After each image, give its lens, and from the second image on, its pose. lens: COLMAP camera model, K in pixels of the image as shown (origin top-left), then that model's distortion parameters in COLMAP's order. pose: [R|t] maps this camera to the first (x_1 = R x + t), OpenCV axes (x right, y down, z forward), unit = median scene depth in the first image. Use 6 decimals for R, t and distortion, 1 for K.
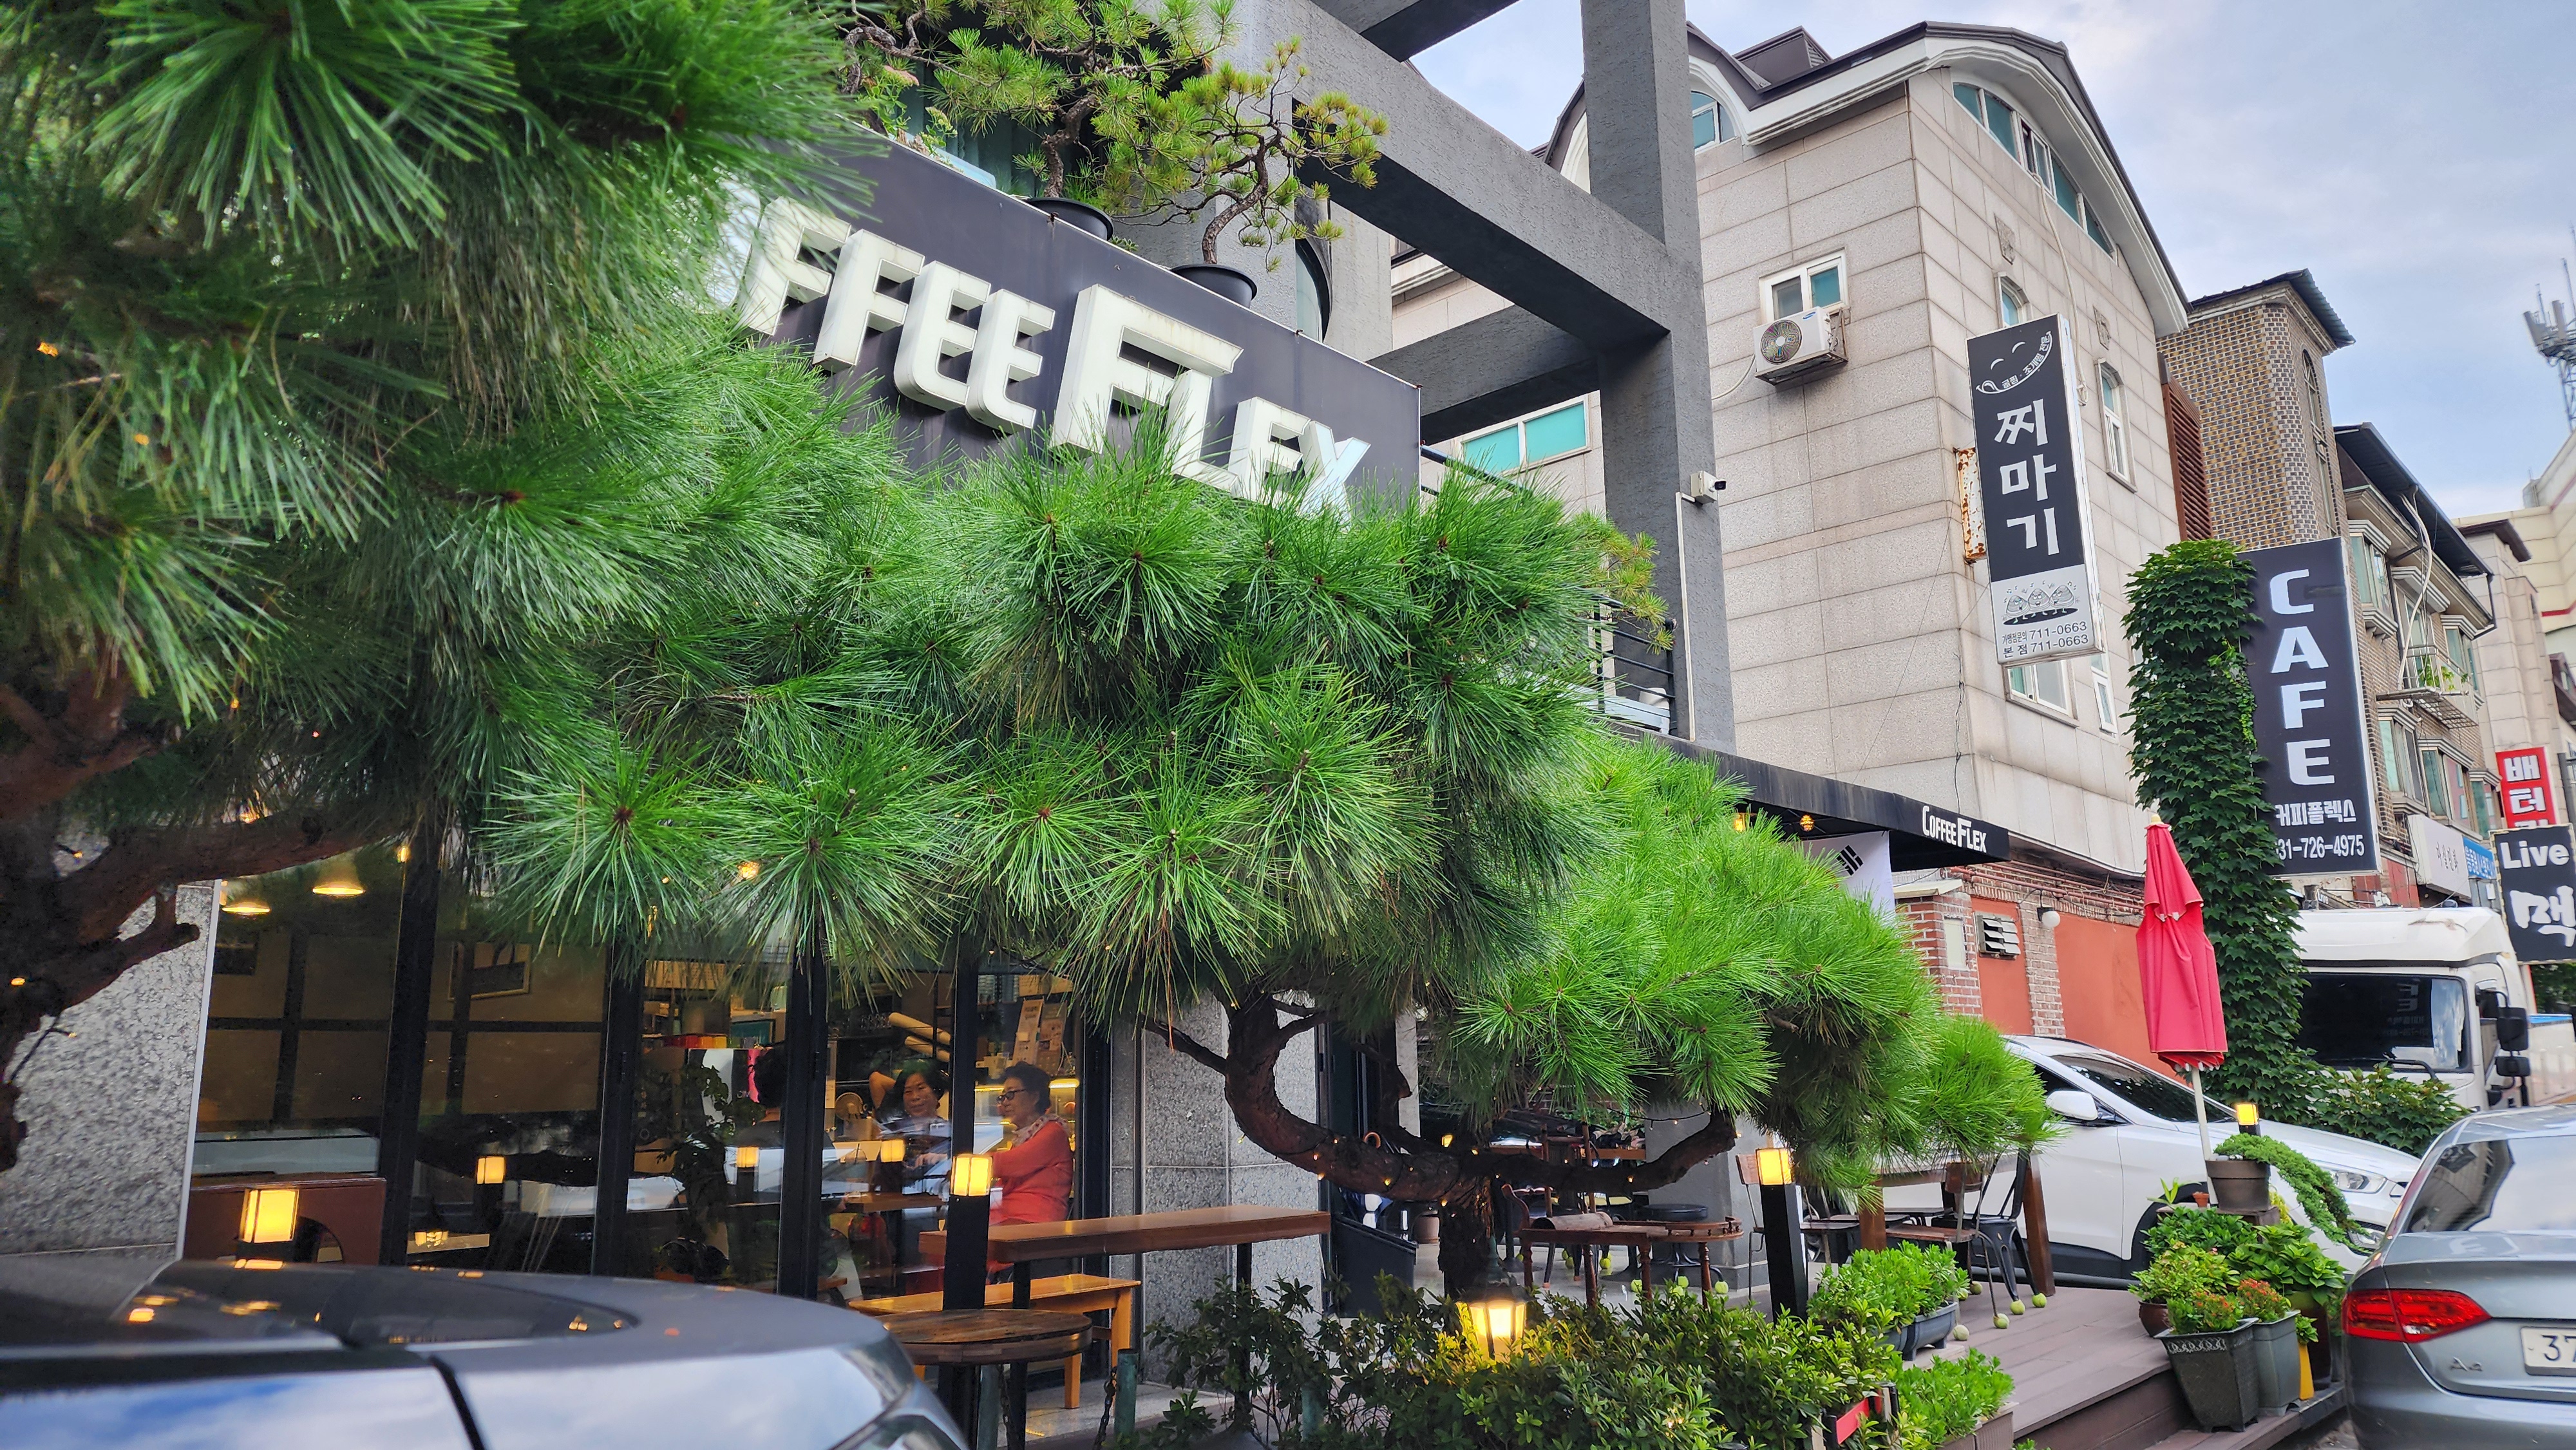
lens RADIAL K [[1745.8, 0, 1288.0], [0, 1745.8, 725.0], [0, 0, 1]] dist [0.005964, 0.000481]
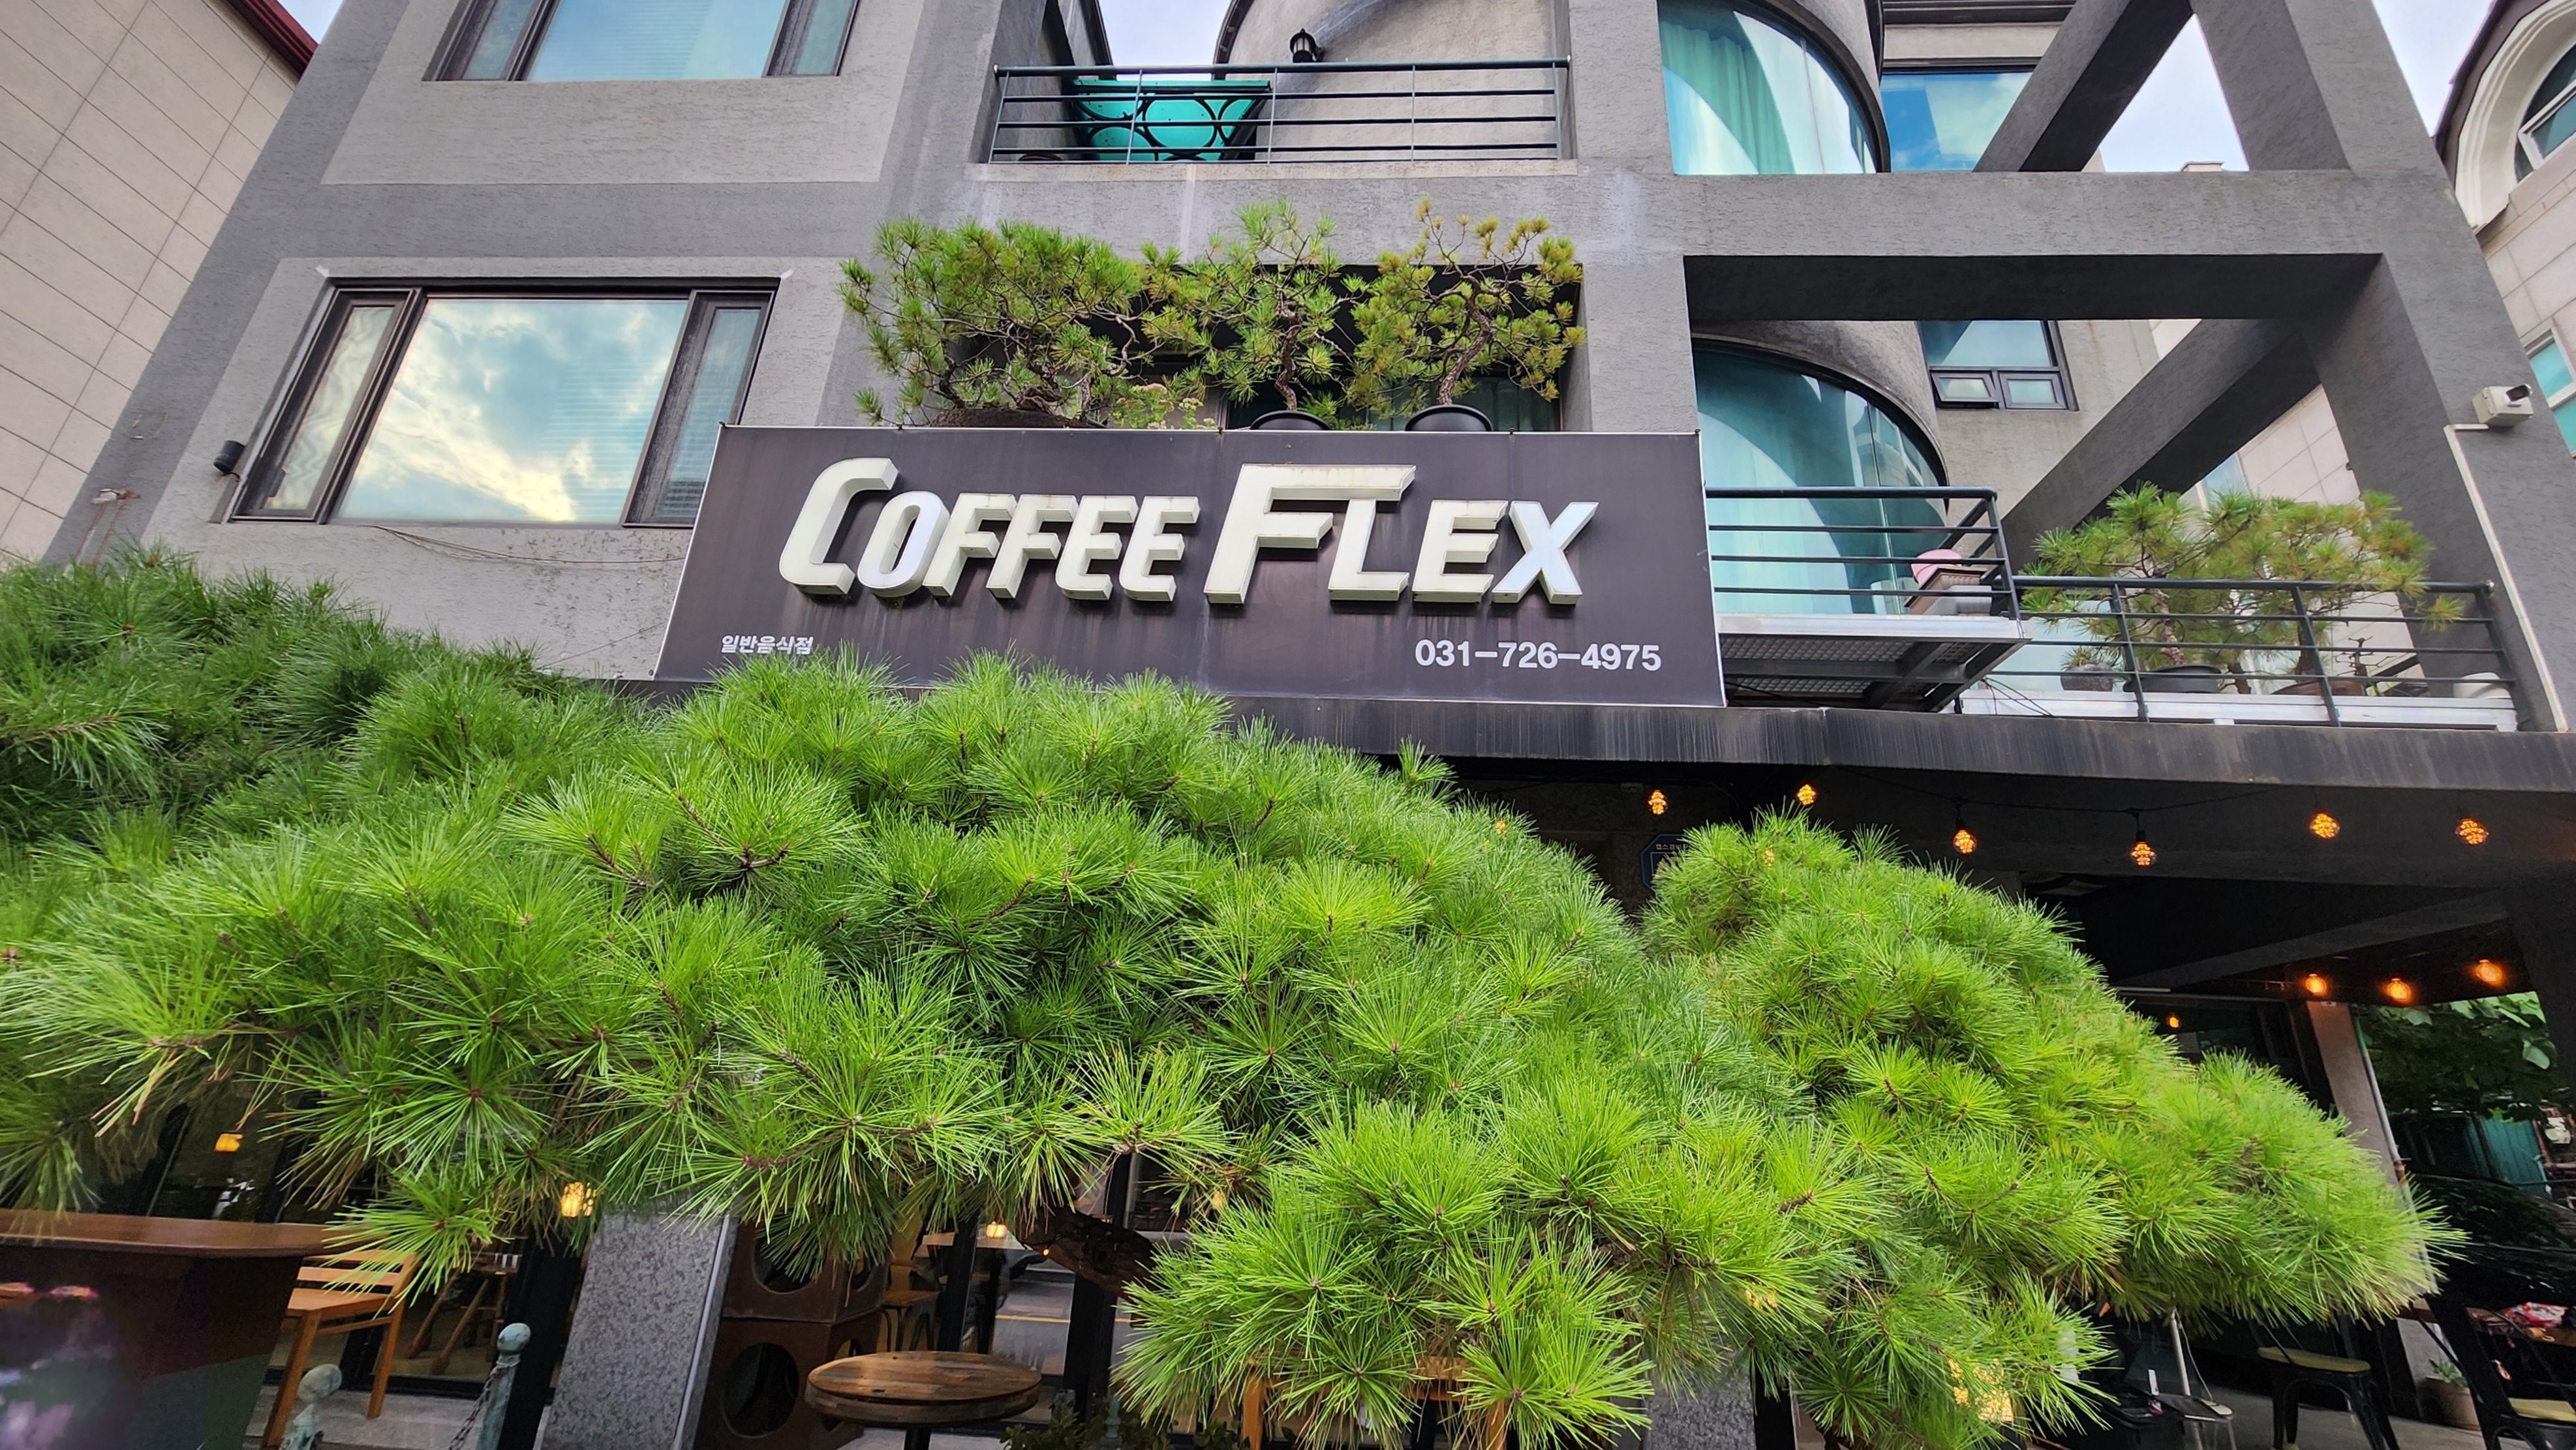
lens RADIAL K [[1079.2, 0, 1288.0], [0, 1079.2, 725.0], [0, 0, 1]] dist [-0.001494, 0.000102]
pose [[0.620745, -0.241852, -0.745777, 0.417558], [0.103764, 0.968206, -0.227618, 0.092753], [0.777116, 0.063908, 0.626104, 0.566983]]
